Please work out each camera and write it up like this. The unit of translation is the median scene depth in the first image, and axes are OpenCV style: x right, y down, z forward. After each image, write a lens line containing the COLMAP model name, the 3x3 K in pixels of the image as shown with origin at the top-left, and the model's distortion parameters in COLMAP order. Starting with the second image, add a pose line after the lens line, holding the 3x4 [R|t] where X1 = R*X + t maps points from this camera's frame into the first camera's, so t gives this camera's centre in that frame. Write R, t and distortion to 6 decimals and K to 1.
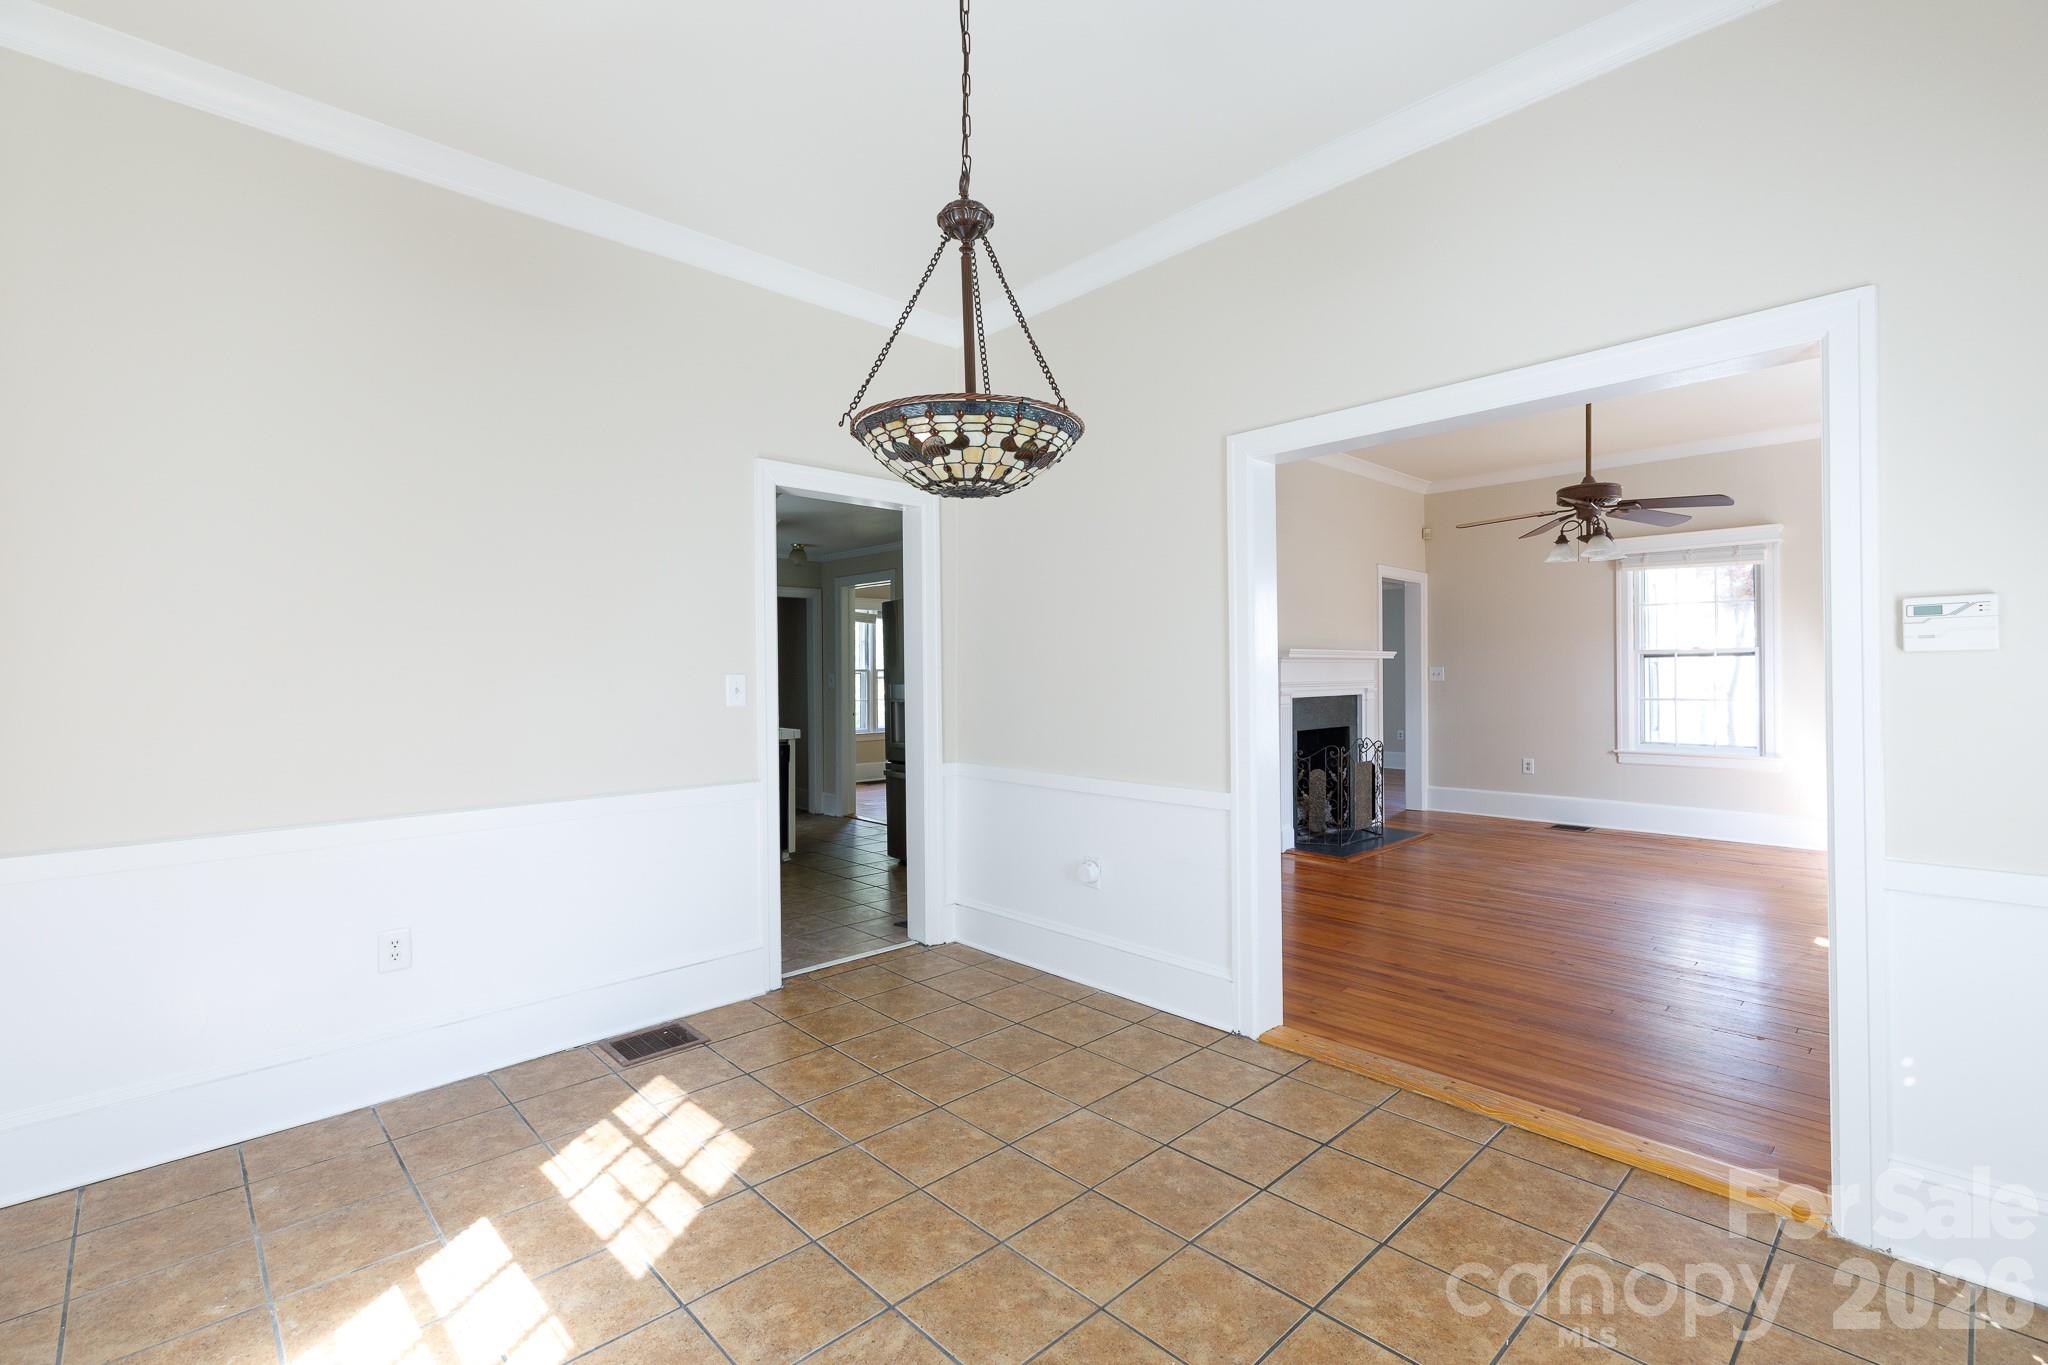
lens RADIAL K [[926.7, 0, 1012.0], [0, 926.7, 672.2], [0, 0, 1]] dist [0.005409, 0.000184]
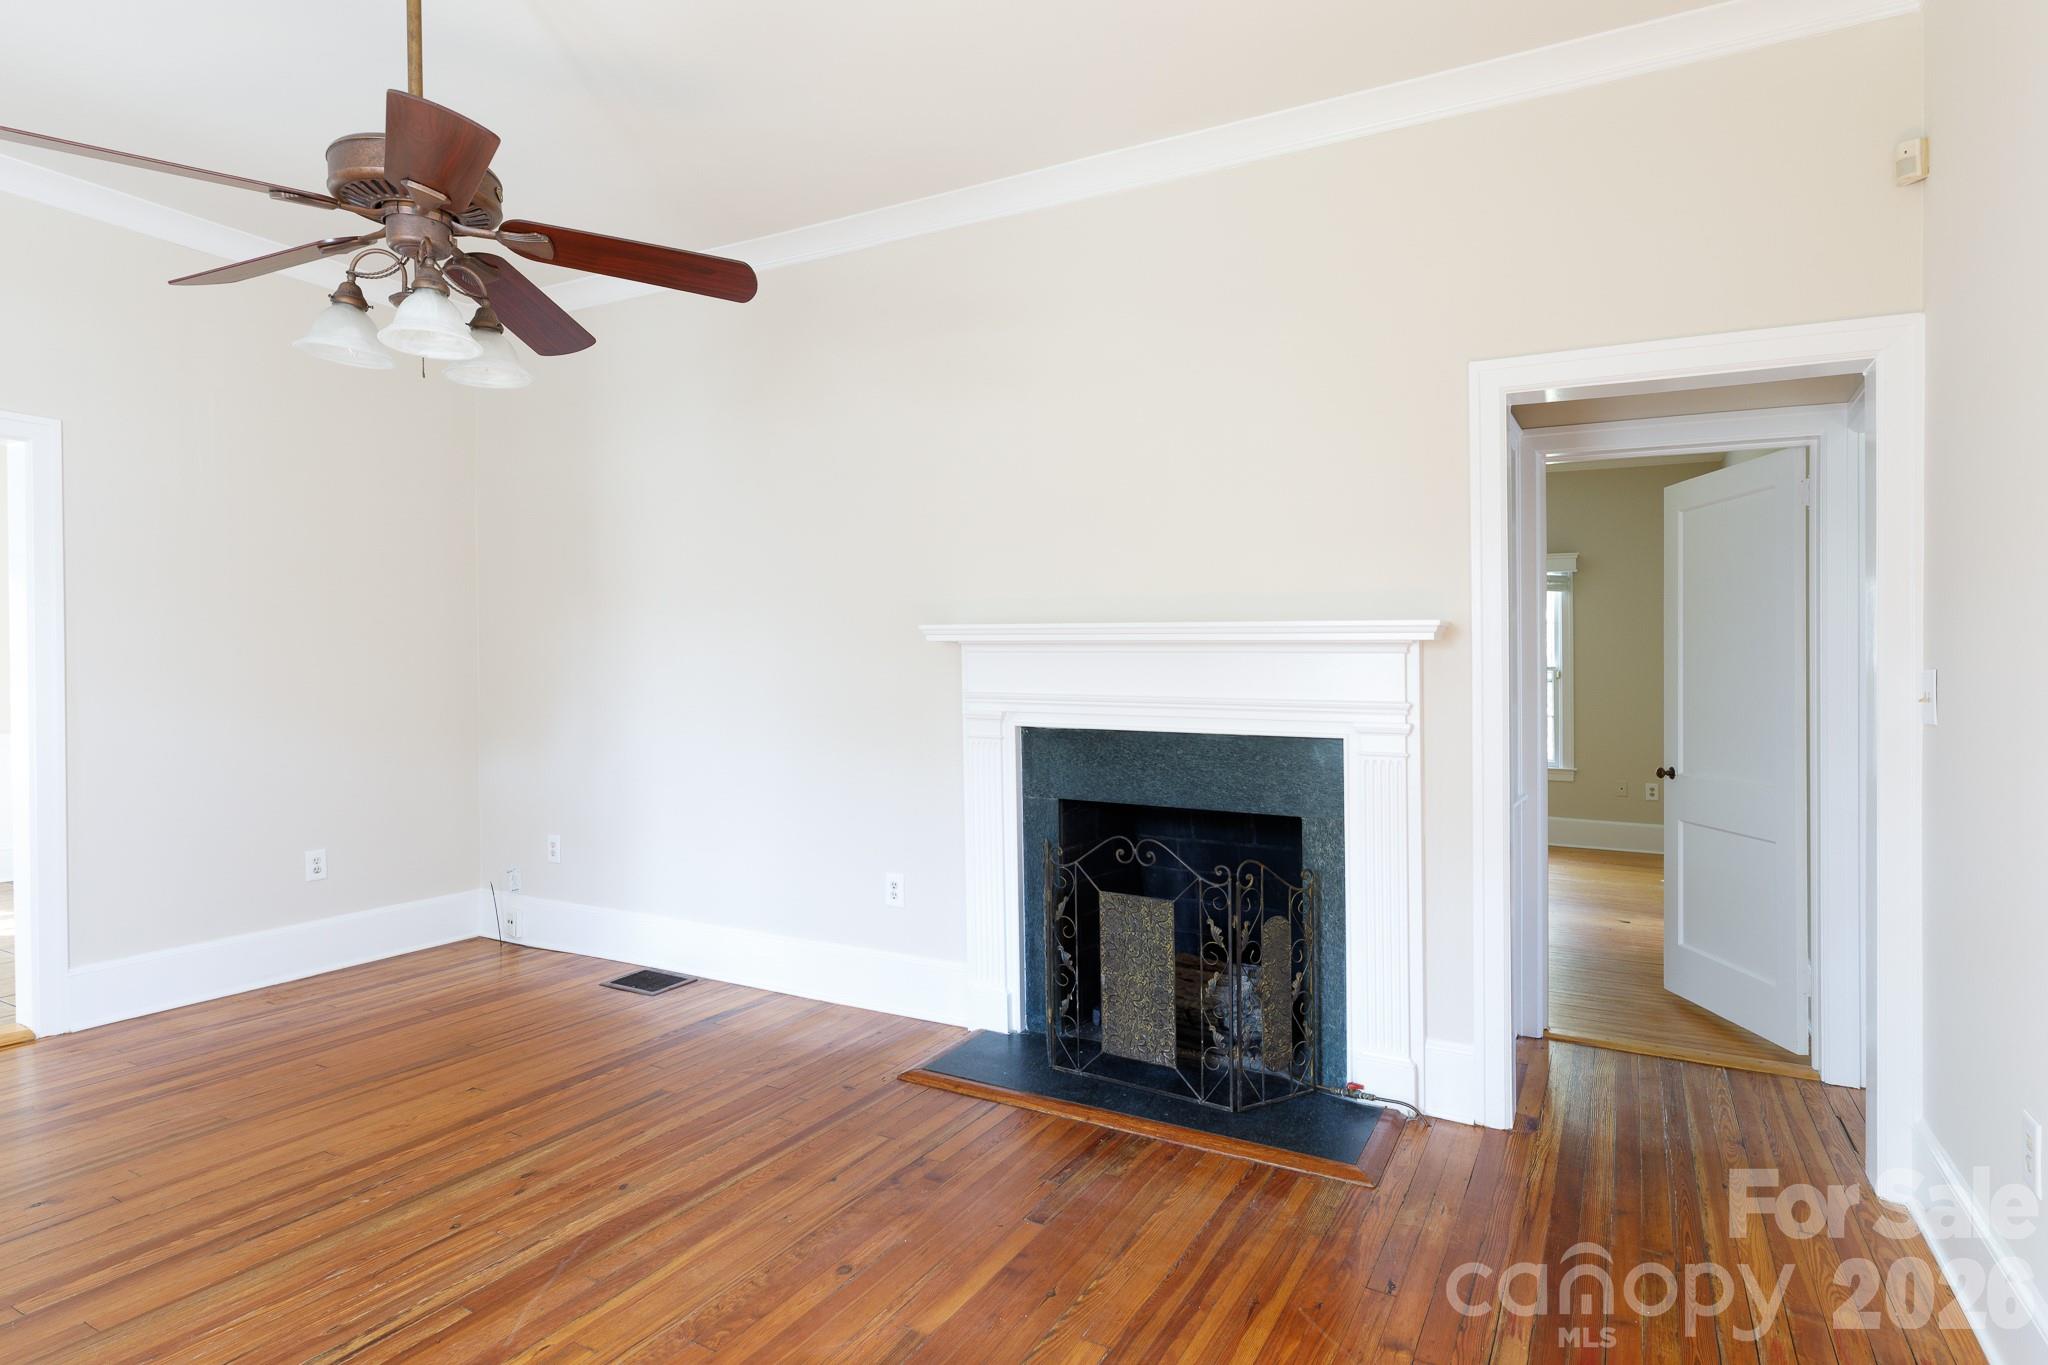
lens RADIAL K [[1082.1, 0, 1032.8], [0, 1082.1, 629.9], [0, 0, 1]] dist [0.001689, 0.000430]
pose [[0.301365, -0.021309, -0.953271, 1.978971], [-0.011403, 0.999598, -0.025950, -0.020920], [0.953441, 0.018690, 0.301000, 1.932387]]
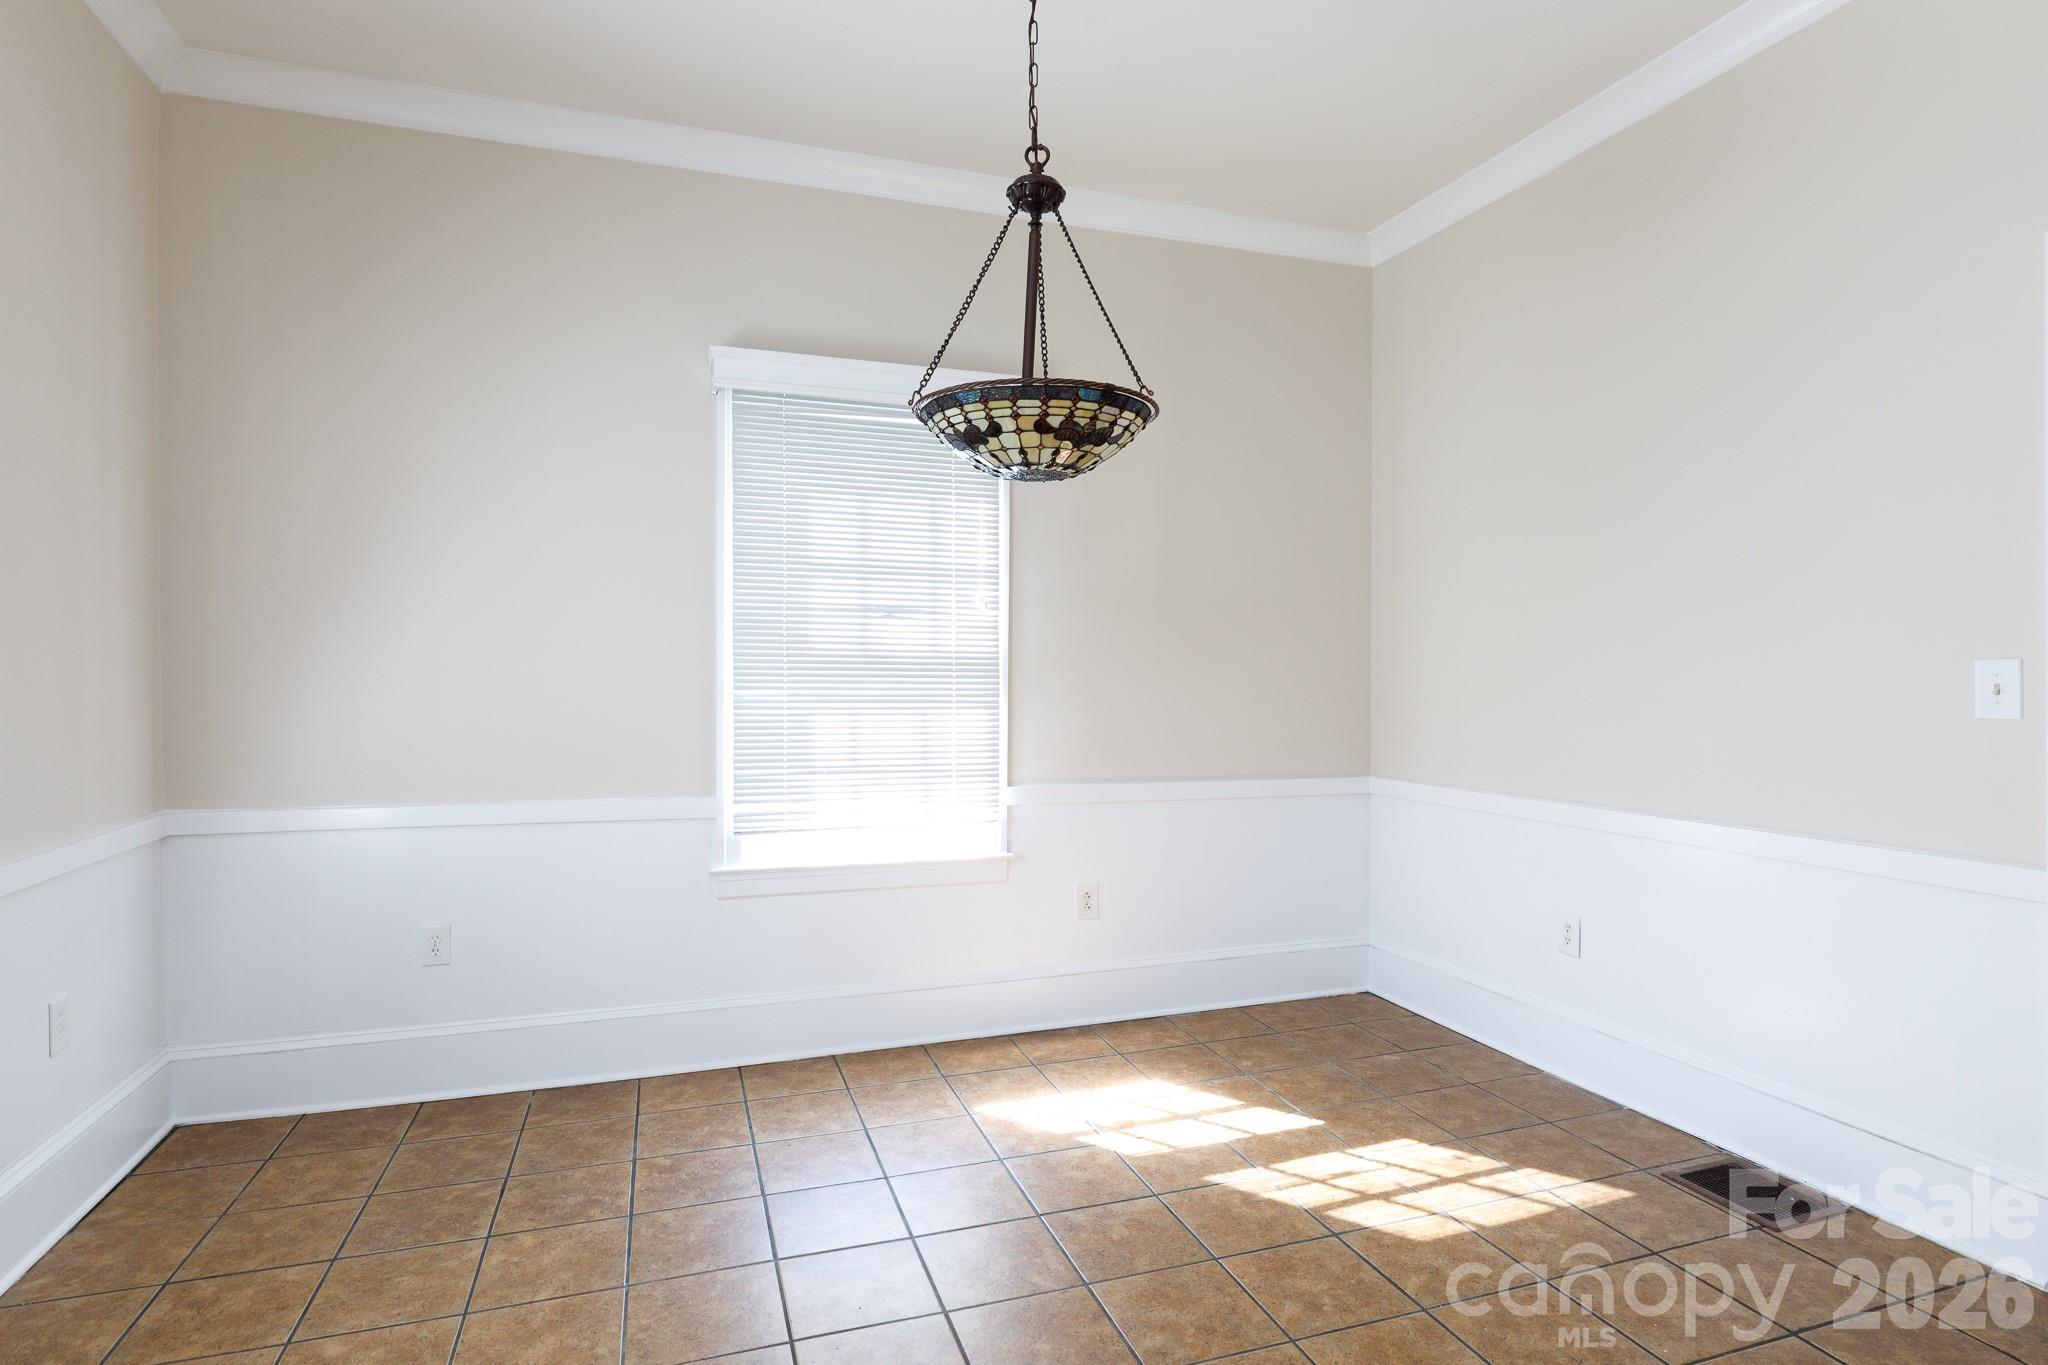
lens RADIAL K [[1082.1, 0, 1043.9], [0, 1082.1, 671.5], [0, 0, 1]] dist [0.001689, 0.000430]
pose [[-0.408515, 0.007044, -0.912724, 0.653519], [0.003846, 0.999975, 0.005995, 0.003352], [0.912743, -0.001062, -0.408532, 0.976240]]
